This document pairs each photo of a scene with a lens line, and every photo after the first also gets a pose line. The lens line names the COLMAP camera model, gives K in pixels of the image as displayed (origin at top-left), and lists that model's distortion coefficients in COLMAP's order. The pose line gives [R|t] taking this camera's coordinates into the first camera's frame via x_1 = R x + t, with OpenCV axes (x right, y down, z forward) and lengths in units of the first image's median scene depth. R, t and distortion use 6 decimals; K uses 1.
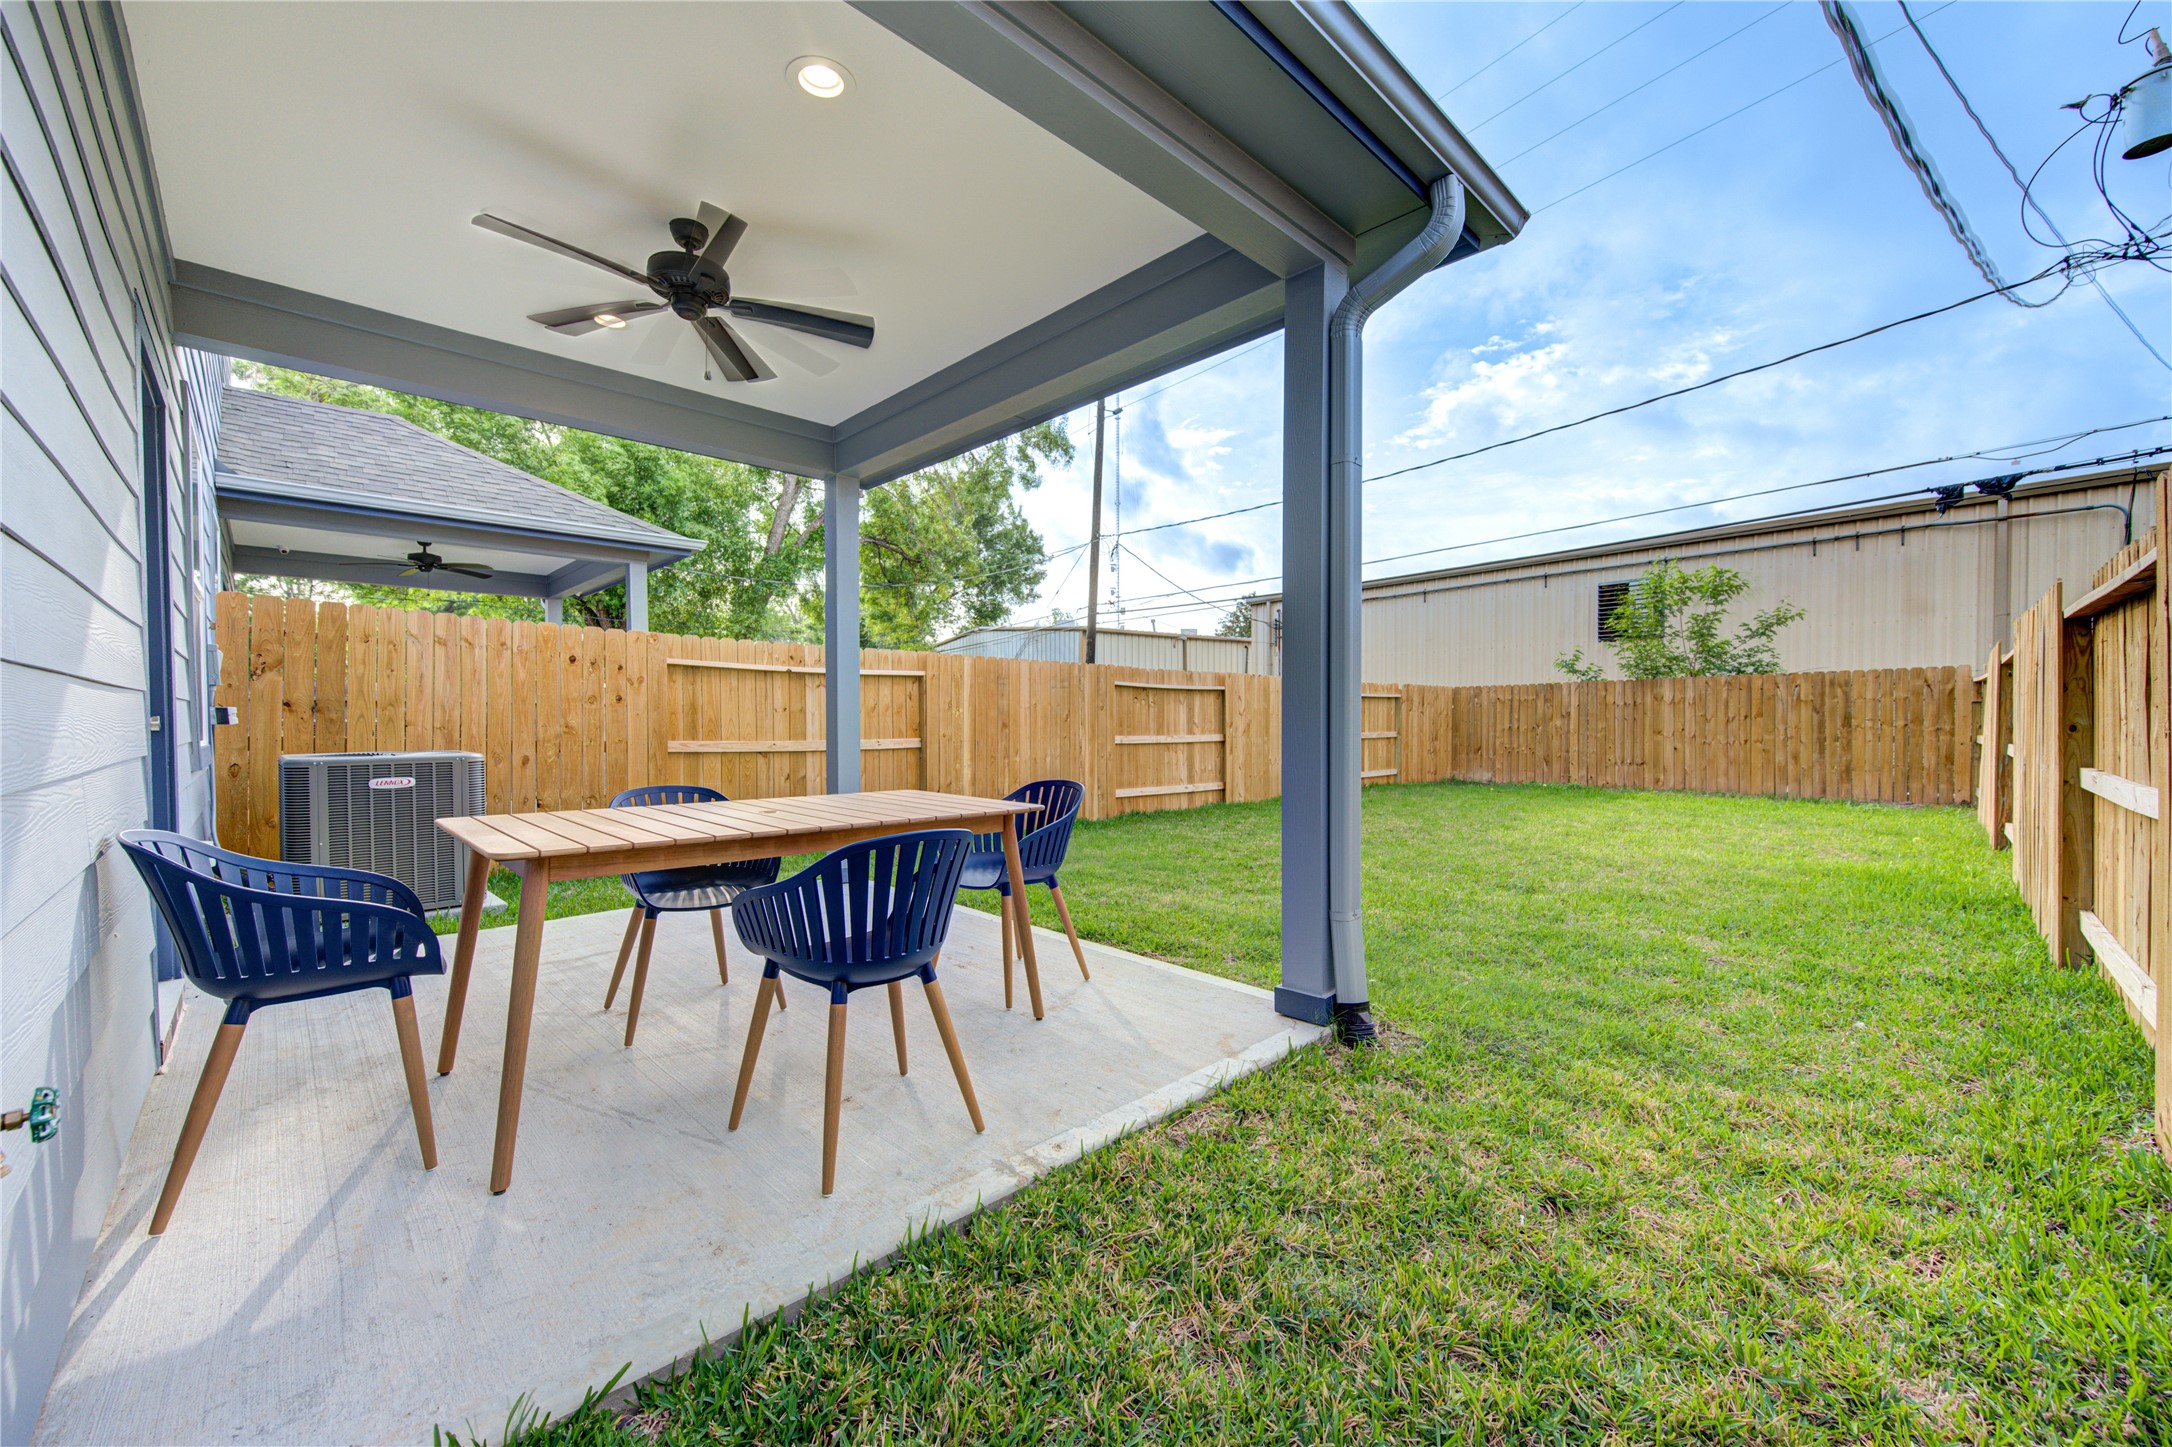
lens RADIAL K [[853.9, 0, 1096.1], [0, 853.9, 730.8], [0, 0, 1]] dist [-0.000587, 0.000223]
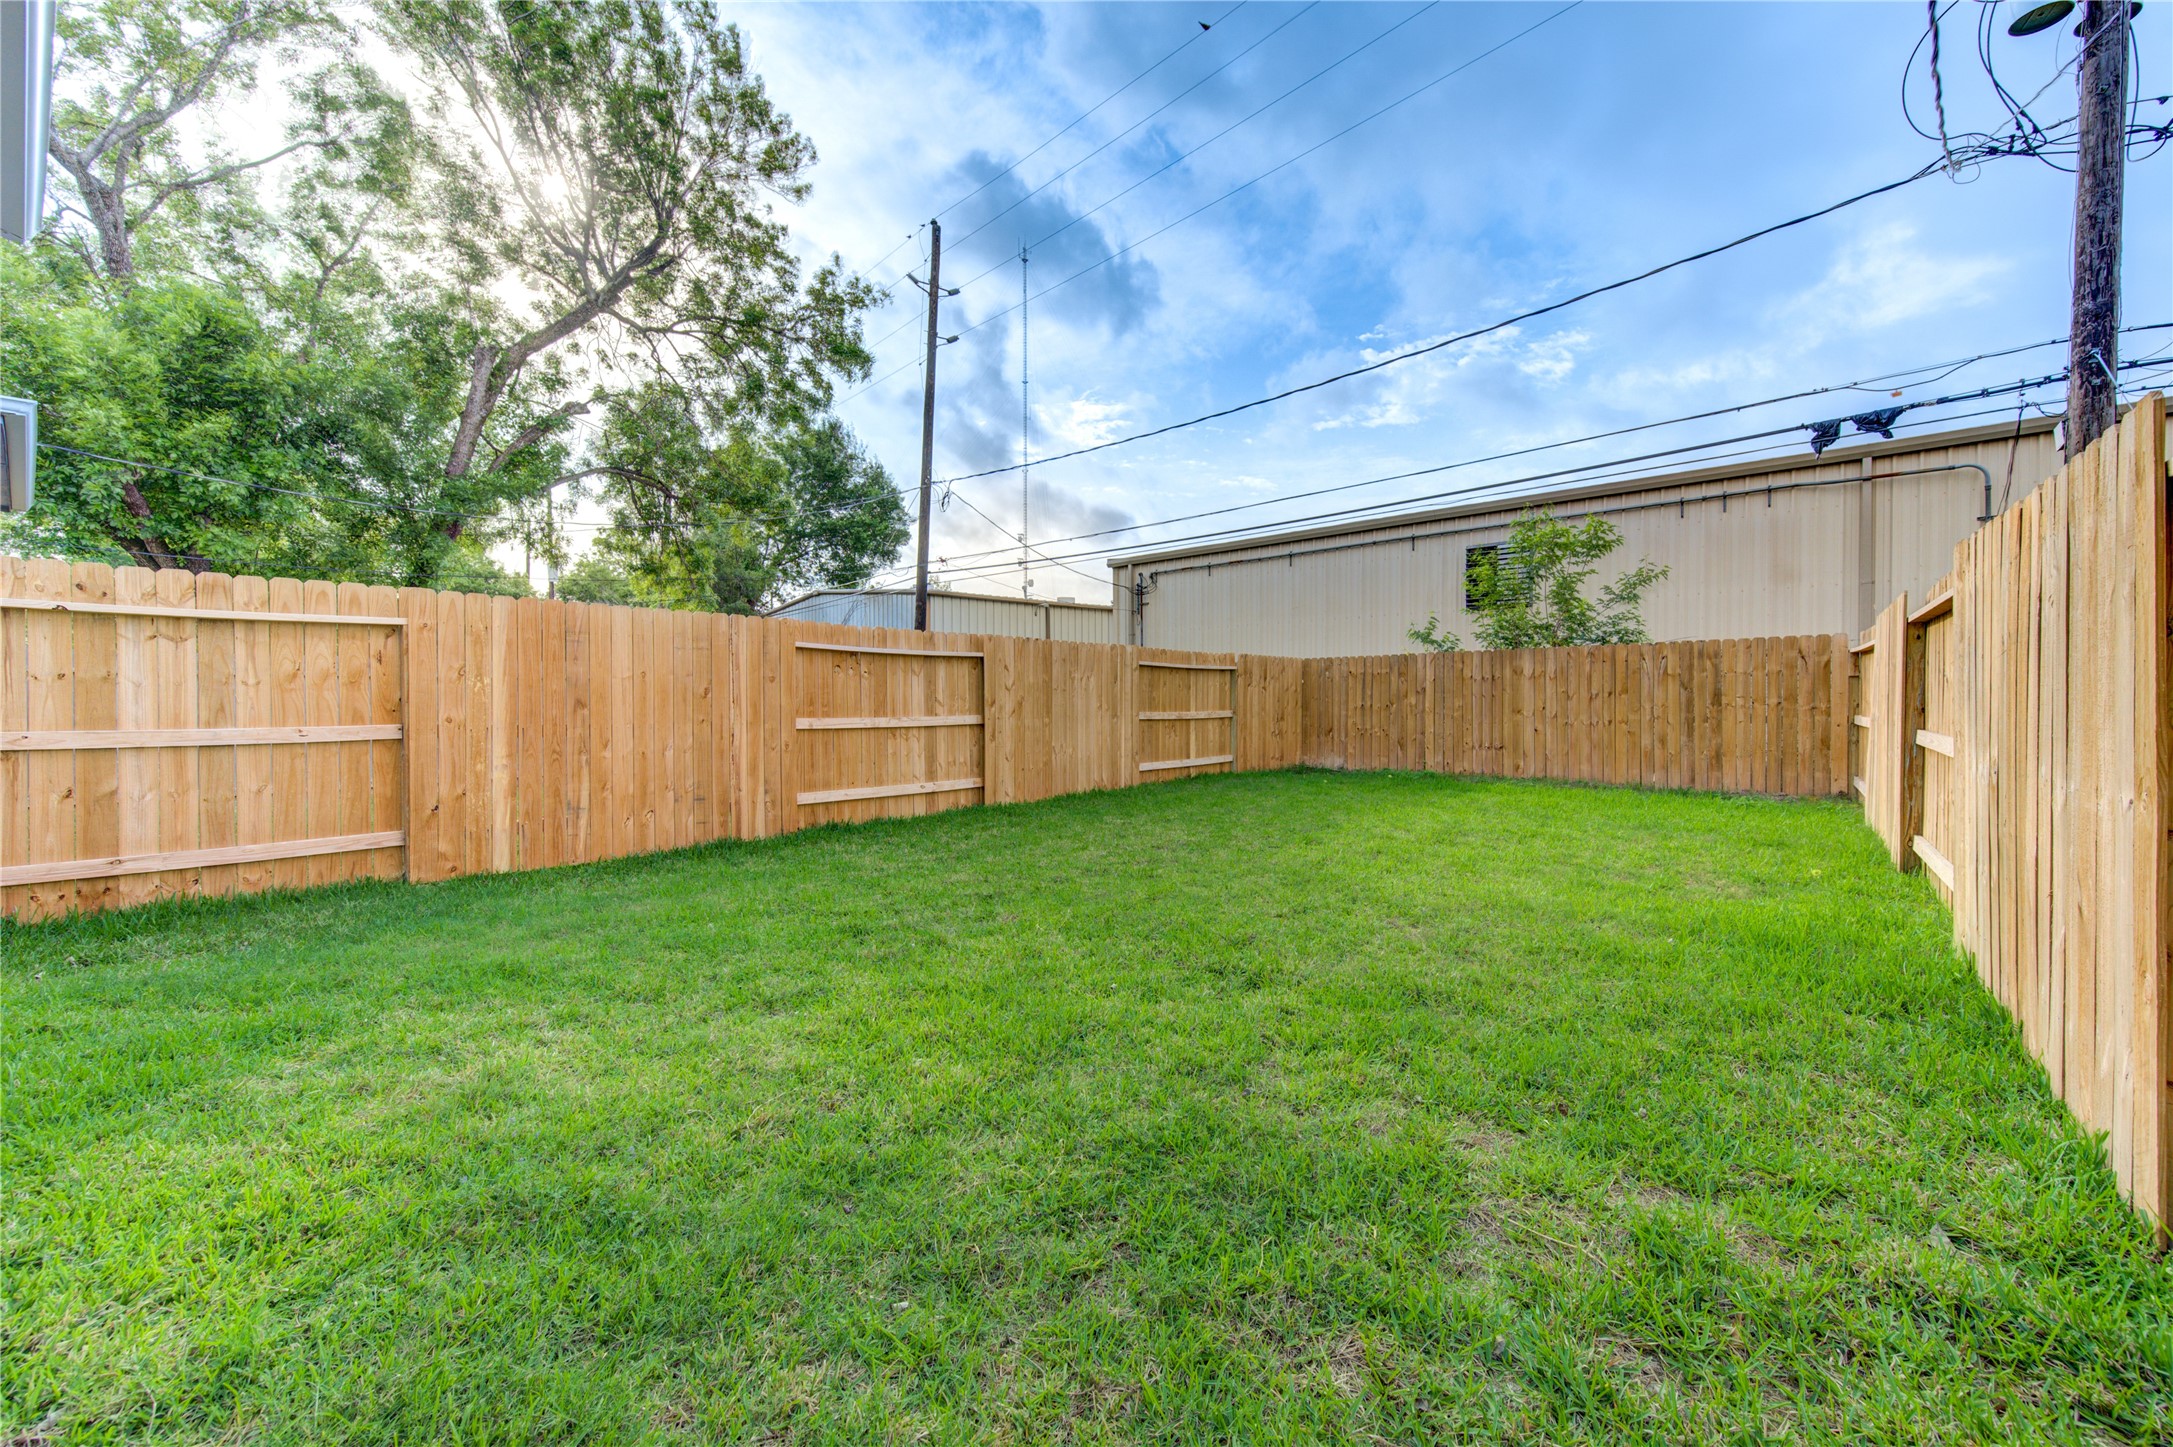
lens RADIAL K [[881.1, 0, 1126.0], [0, 881.1, 703.1], [0, 0, 1]] dist [-0.000700, -0.000284]
pose [[0.990881, 0.000260, 0.134742, 0.164322], [0.000457, 0.999986, -0.005286, -0.002282], [-0.134741, 0.005299, 0.990867, 0.193818]]
